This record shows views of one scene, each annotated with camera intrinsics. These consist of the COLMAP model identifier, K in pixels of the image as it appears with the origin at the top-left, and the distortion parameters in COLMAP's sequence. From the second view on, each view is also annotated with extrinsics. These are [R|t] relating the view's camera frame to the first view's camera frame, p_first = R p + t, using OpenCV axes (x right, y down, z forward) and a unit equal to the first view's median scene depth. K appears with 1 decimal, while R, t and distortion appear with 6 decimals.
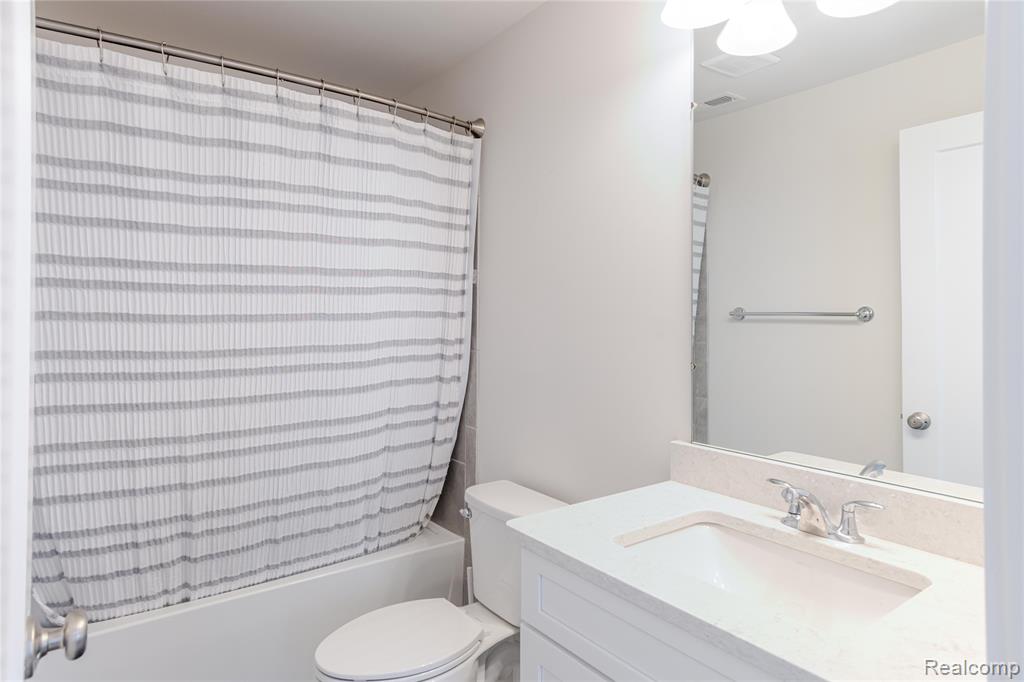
lens RADIAL K [[578.1, 0, 507.9], [0, 578.1, 307.5], [0, 0, 1]] dist [-0.000332, 0.004445]
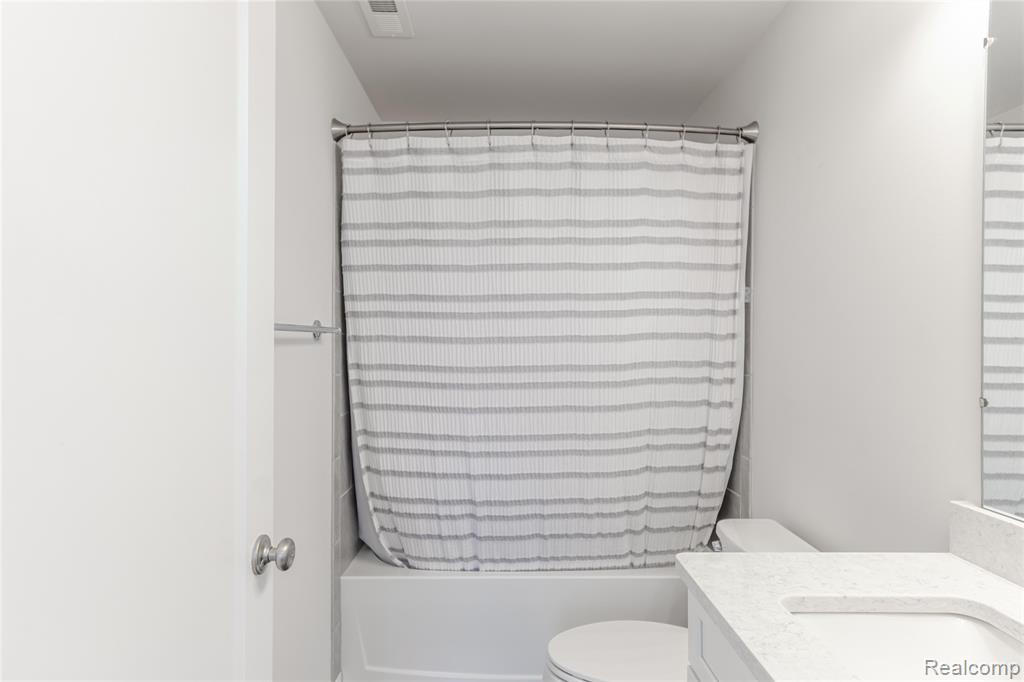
lens RADIAL K [[564.6, 0, 511.7], [0, 564.6, 334.8], [0, 0, 1]] dist [-0.005067, 0.014398]
pose [[0.822282, -0.009706, -0.568998, 0.182742], [0.012010, 0.999928, 0.000299, 0.007320], [0.568954, -0.007079, 0.822339, 0.057766]]
